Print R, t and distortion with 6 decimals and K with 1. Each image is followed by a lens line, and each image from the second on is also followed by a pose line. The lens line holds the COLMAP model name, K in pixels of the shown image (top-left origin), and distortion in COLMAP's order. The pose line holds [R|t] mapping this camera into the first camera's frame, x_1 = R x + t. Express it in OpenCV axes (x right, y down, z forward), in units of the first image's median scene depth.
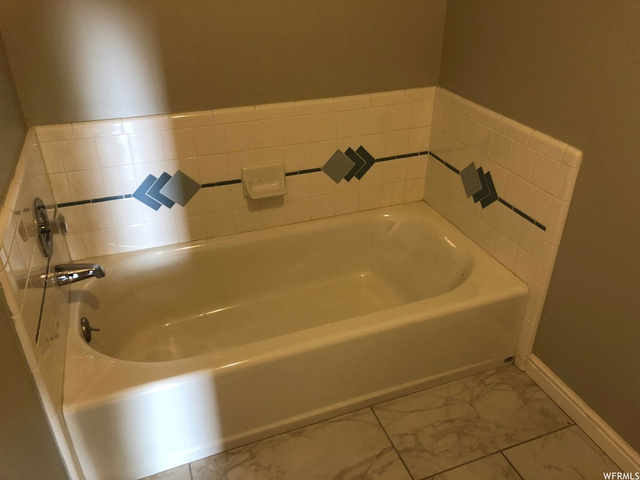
lens RADIAL K [[526.8, 0, 315.8], [0, 526.8, 239.4], [0, 0, 1]] dist [0.037314, -0.005651]
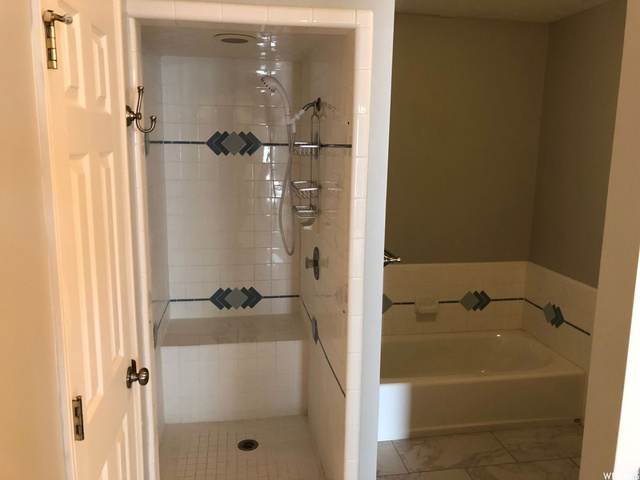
lens RADIAL K [[526.8, 0, 315.8], [0, 526.8, 239.4], [0, 0, 1]] dist [0.037314, -0.005651]
pose [[0.982227, 0.057344, -0.178722, -0.164266], [-0.114057, 0.938571, -0.325692, 0.315567], [0.149067, 0.340288, 0.928430, -0.820407]]
